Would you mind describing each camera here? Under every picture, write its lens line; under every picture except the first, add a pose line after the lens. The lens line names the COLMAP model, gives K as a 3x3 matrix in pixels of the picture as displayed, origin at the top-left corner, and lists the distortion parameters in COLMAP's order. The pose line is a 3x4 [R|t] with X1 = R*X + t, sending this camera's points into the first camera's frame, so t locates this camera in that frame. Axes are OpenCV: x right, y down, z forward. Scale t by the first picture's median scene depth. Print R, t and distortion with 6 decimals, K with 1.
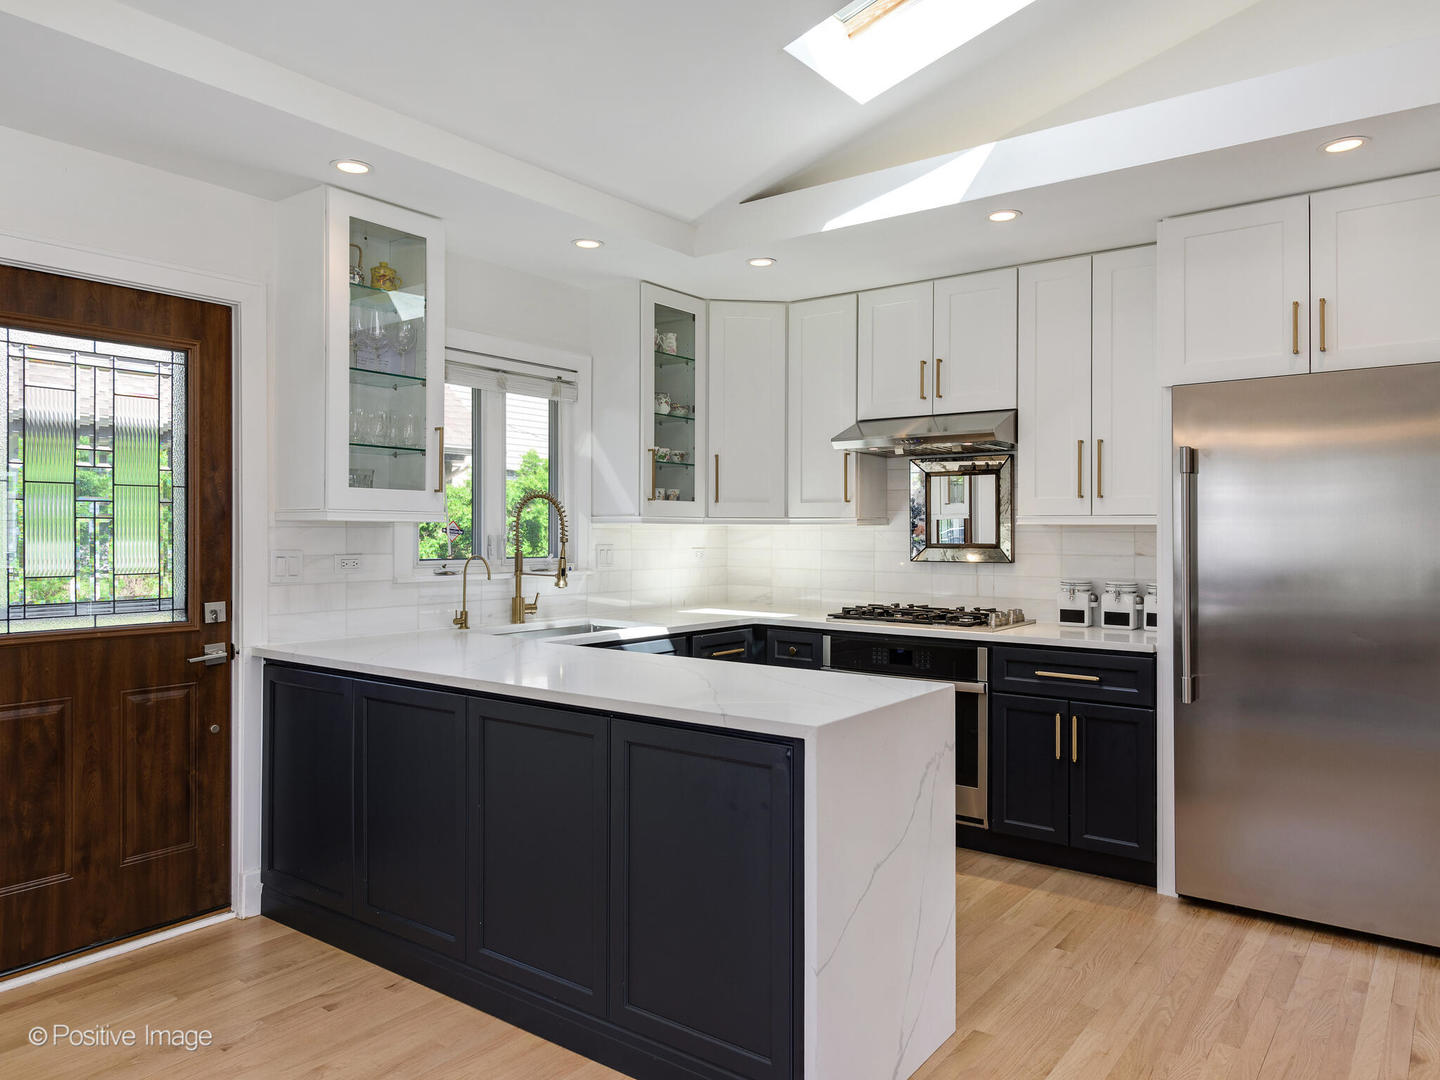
lens RADIAL K [[999.2, 0, 721.5], [0, 999.2, 534.1], [0, 0, 1]] dist [0.036377, -0.001037]
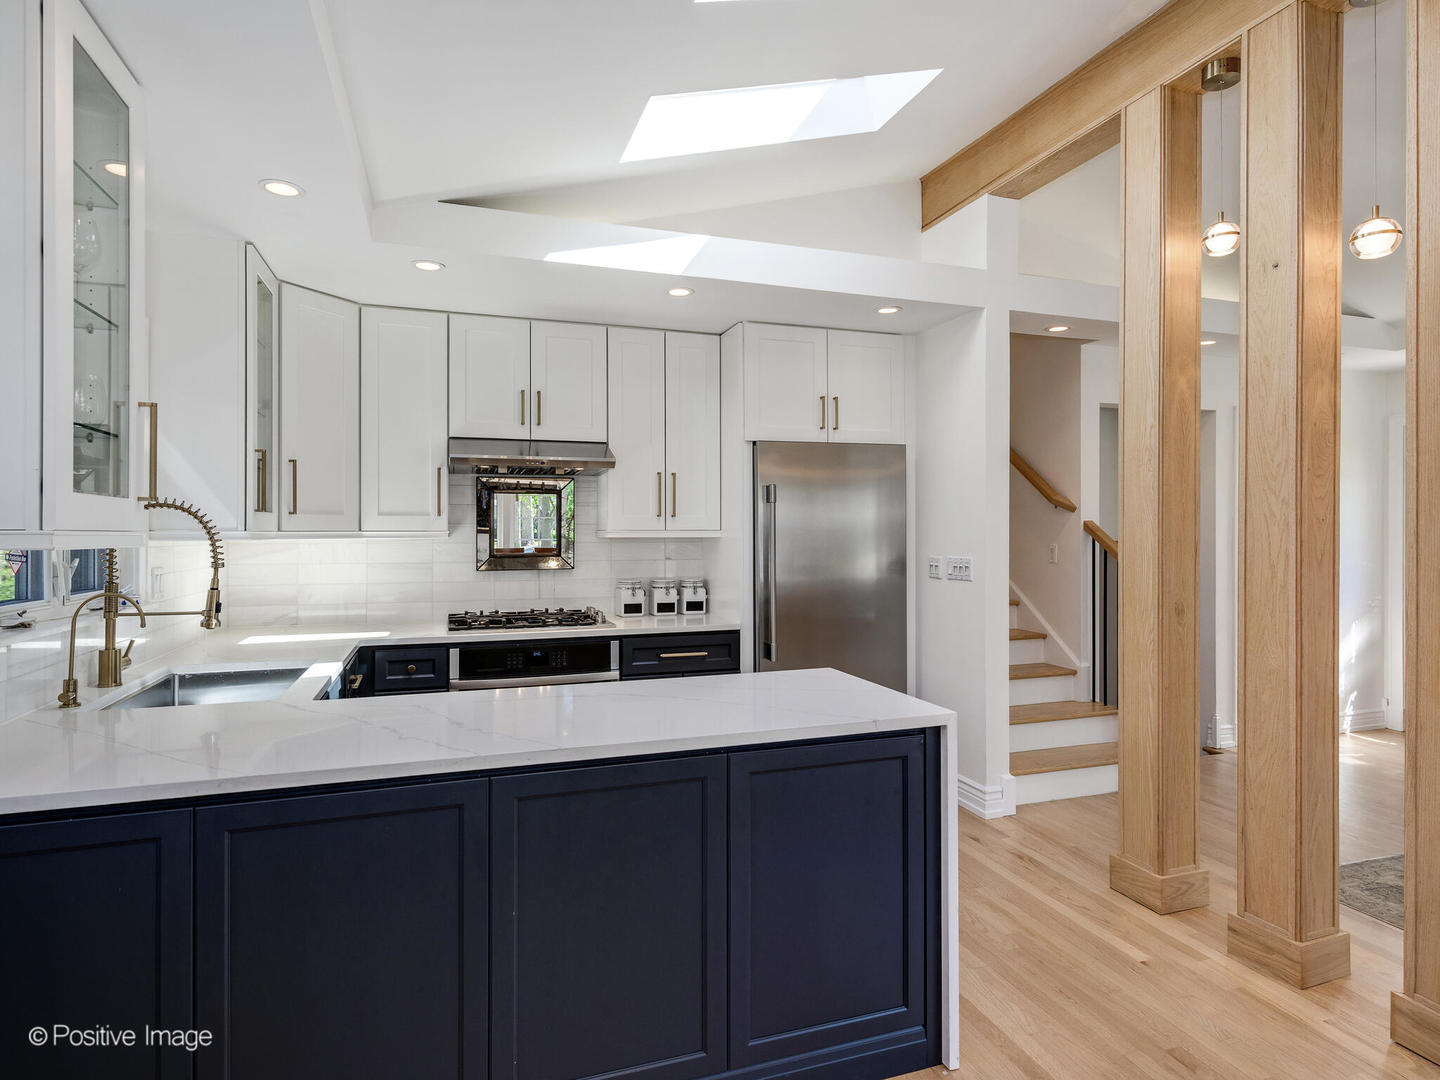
lens RADIAL K [[806.8, 0, 719.3], [0, 806.8, 531.1], [0, 0, 1]] dist [0.027064, 0.000049]
pose [[0.565909, -0.004633, 0.824455, -0.450059], [0.007127, 0.999974, 0.000728, -0.017285], [-0.824437, 0.005464, 0.565927, 0.340227]]
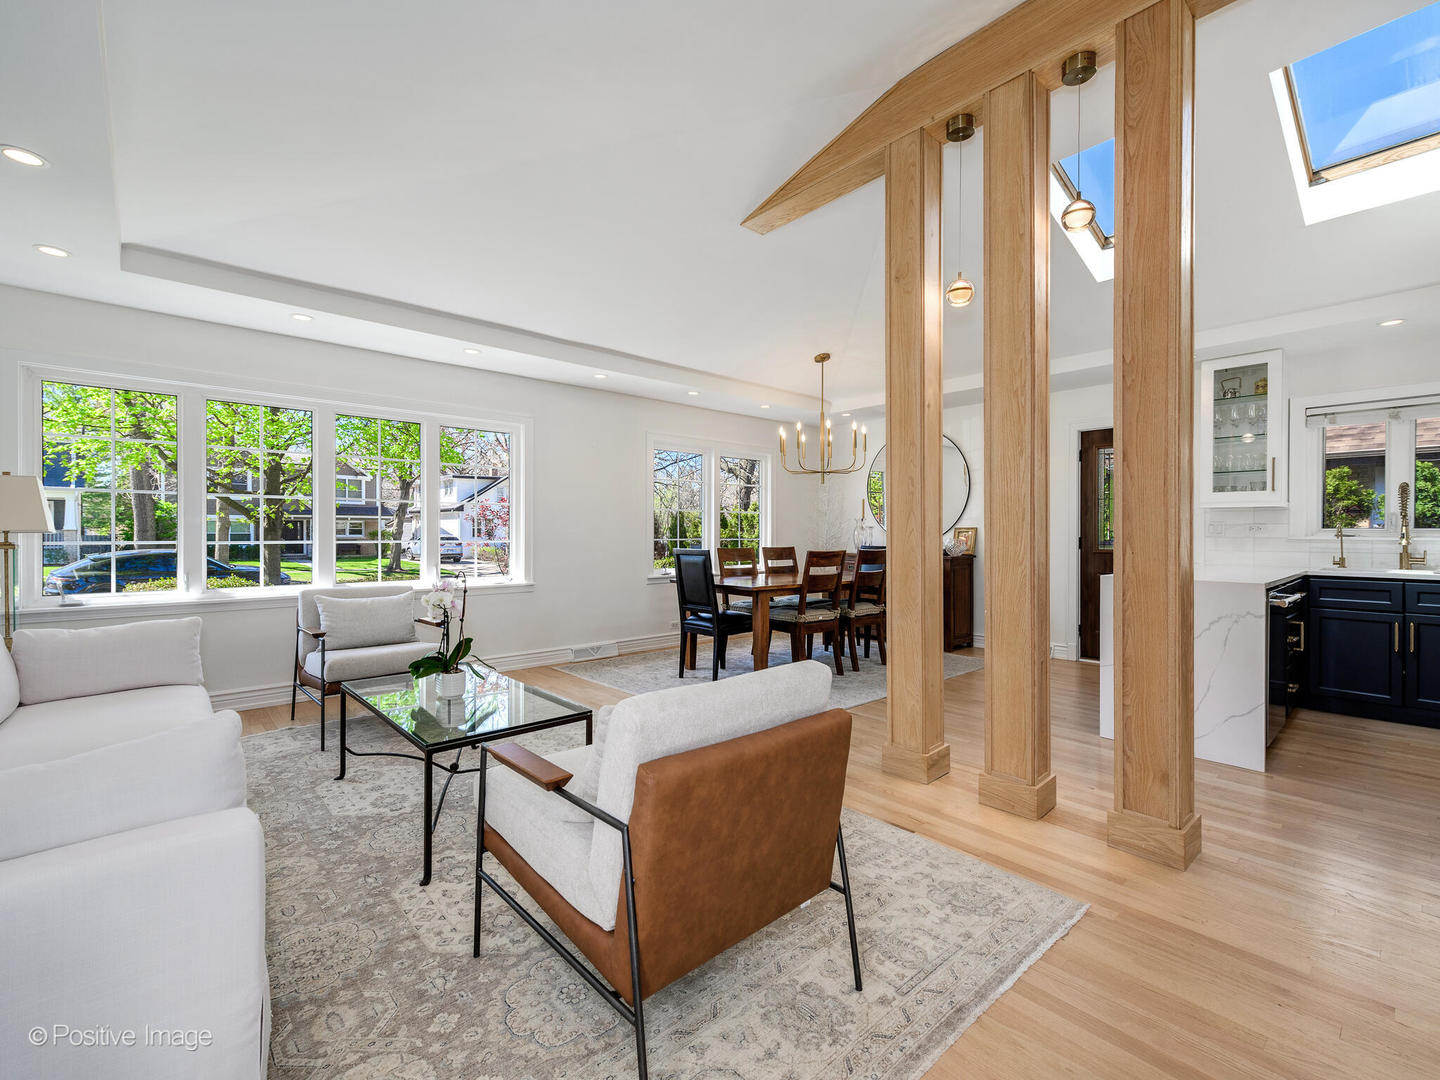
lens RADIAL K [[646.9, 0, 721.6], [0, 646.9, 534.8], [0, 0, 1]] dist [0.015495, -0.000659]
pose [[-0.200165, -0.004497, -0.979752, 1.040716], [-0.008767, 0.999958, -0.002798, 0.049665], [0.979723, 0.008030, -0.200196, 0.173888]]
